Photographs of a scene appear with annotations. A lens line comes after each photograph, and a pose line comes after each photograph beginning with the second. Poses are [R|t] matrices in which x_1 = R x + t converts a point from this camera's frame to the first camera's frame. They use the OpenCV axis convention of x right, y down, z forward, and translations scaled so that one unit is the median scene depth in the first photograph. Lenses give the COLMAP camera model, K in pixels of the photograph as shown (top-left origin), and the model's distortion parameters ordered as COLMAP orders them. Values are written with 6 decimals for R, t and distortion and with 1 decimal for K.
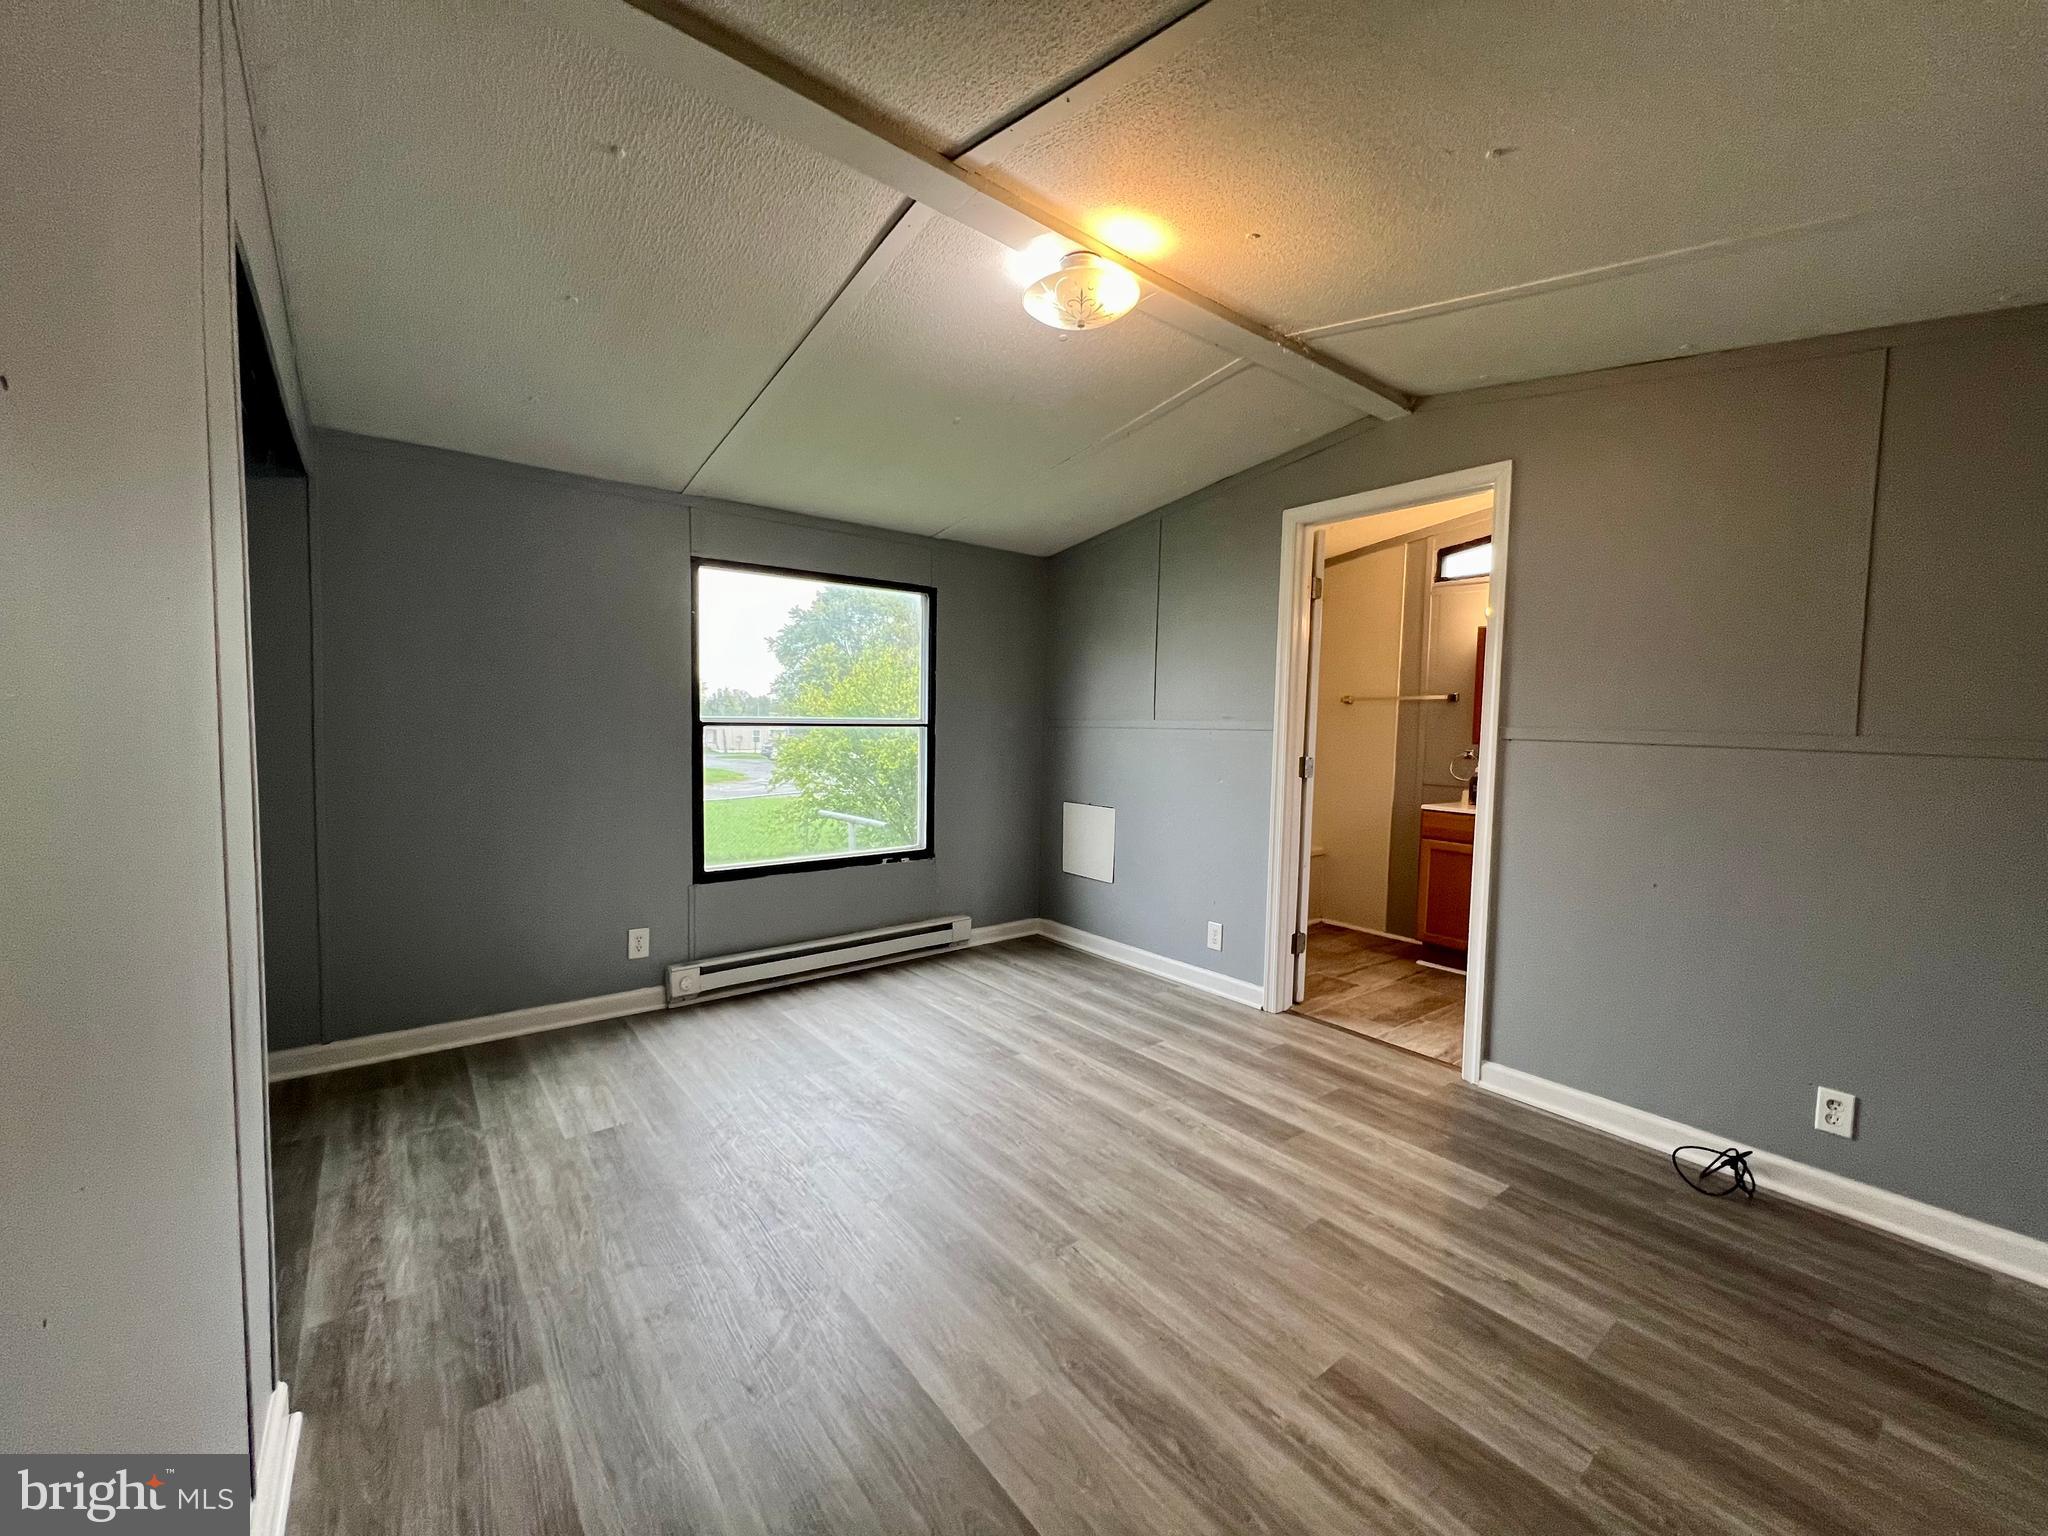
lens RADIAL K [[815.4, 0, 1020.2], [0, 815.4, 771.8], [0, 0, 1]] dist [0.001277, -0.000117]
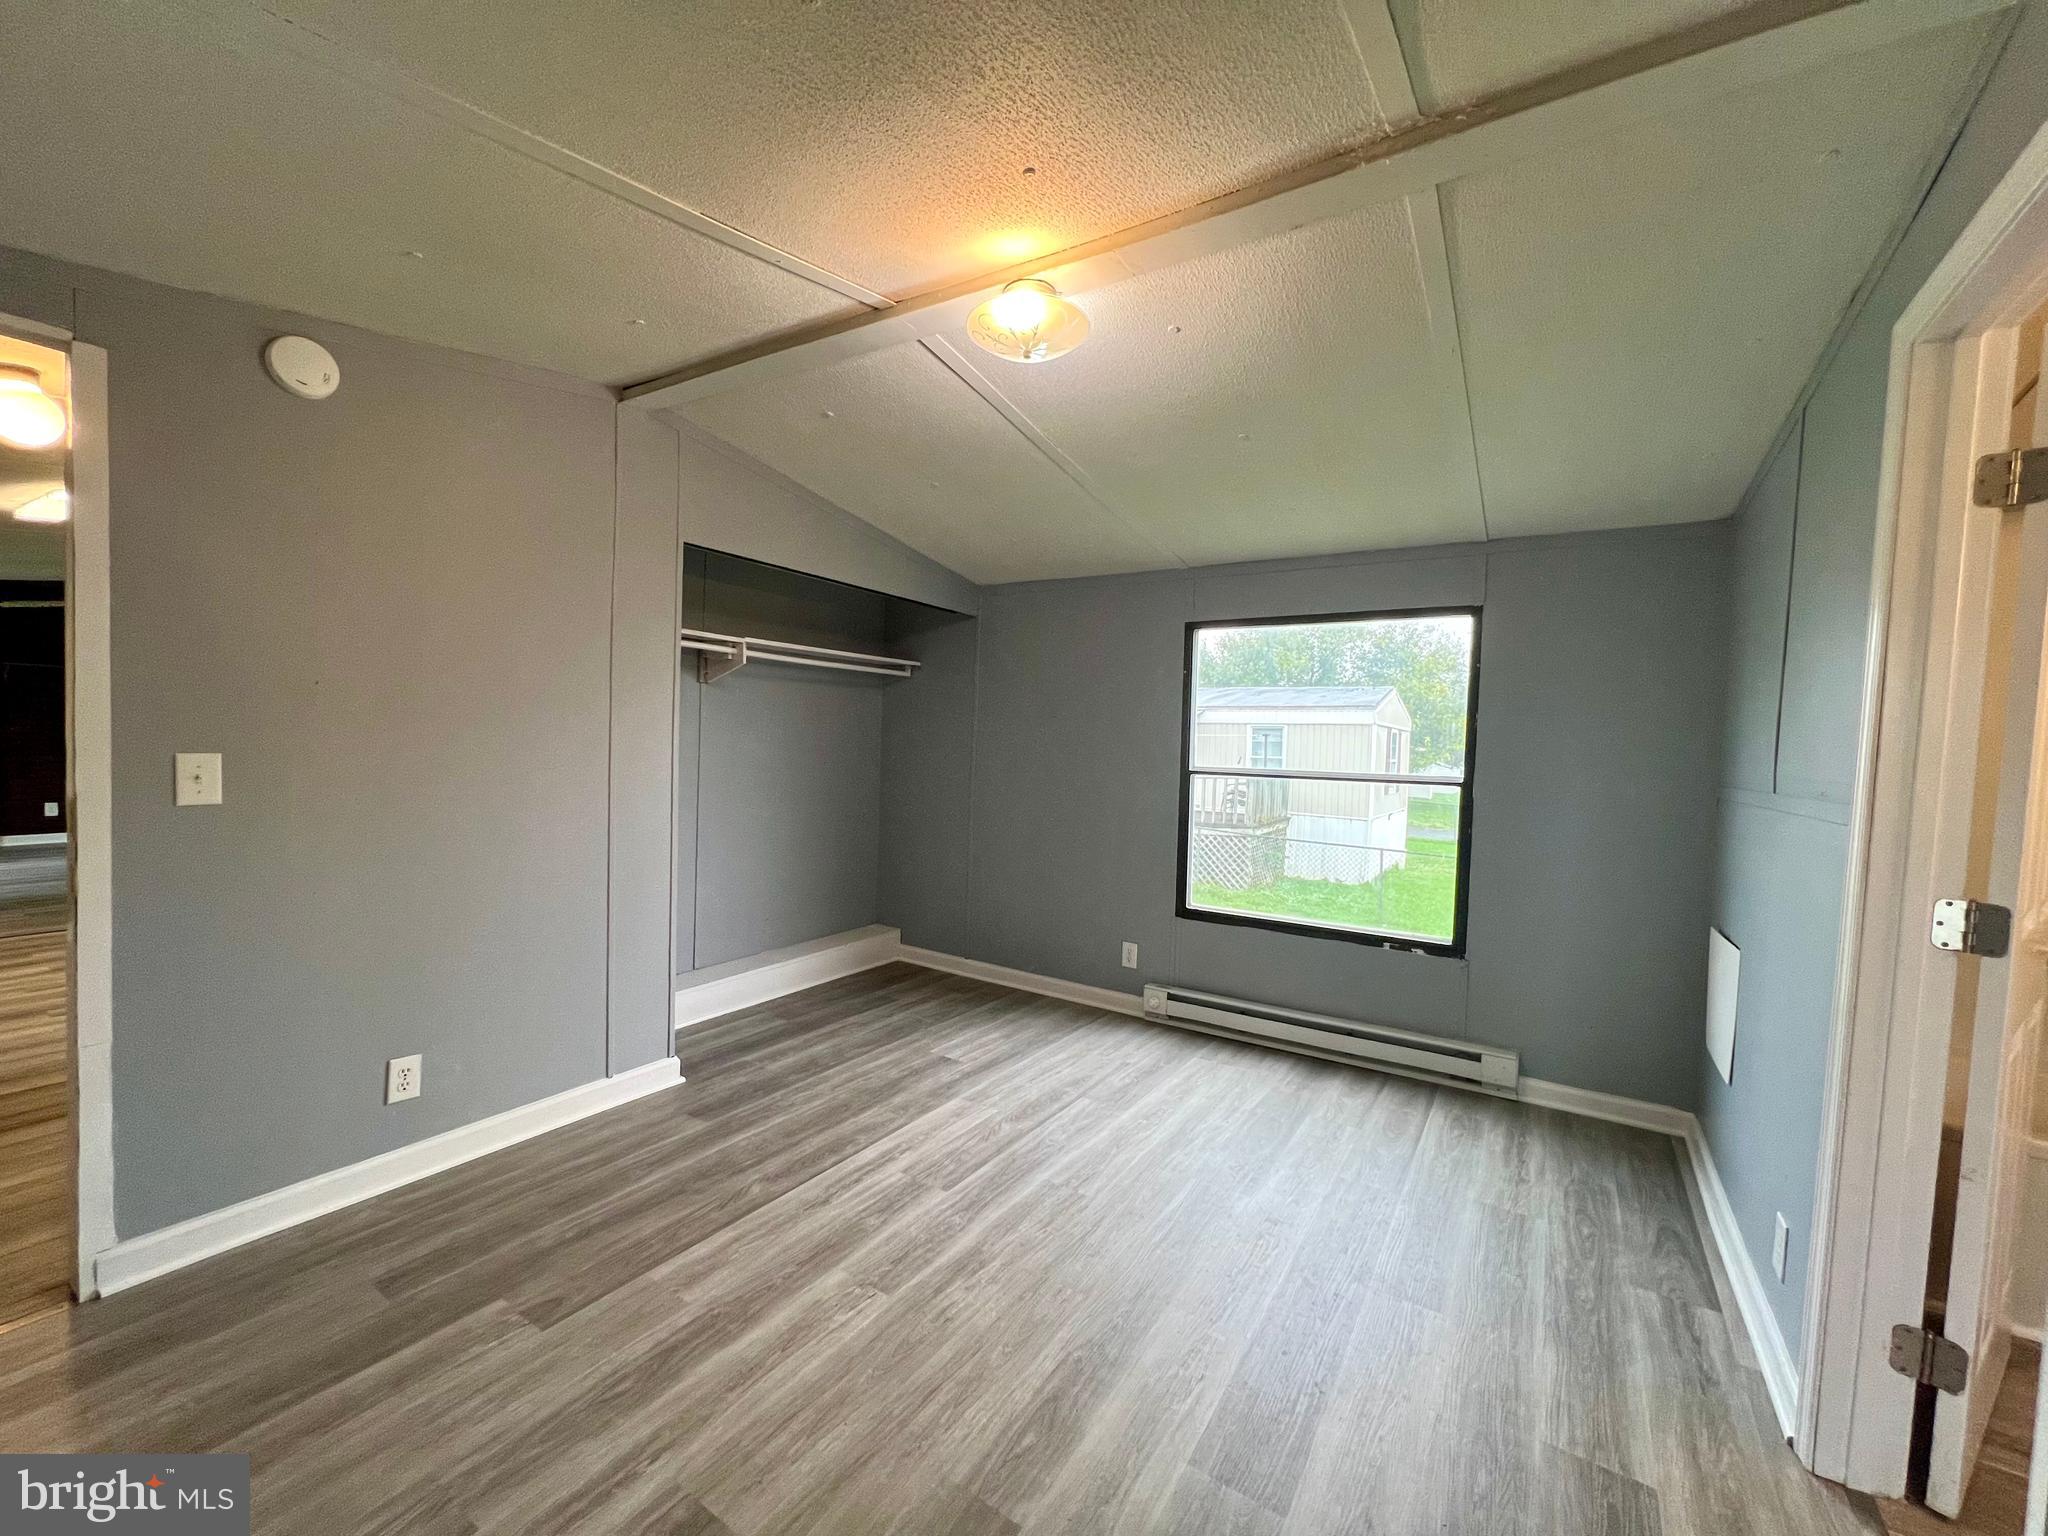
lens RADIAL K [[815.4, 0, 1020.2], [0, 815.4, 771.8], [0, 0, 1]] dist [0.001277, -0.000117]
pose [[0.330948, 0.029796, -0.943178, 0.586701], [-0.086819, 0.996224, 0.001008, -0.042028], [0.939647, 0.081552, 0.332285, 0.433571]]
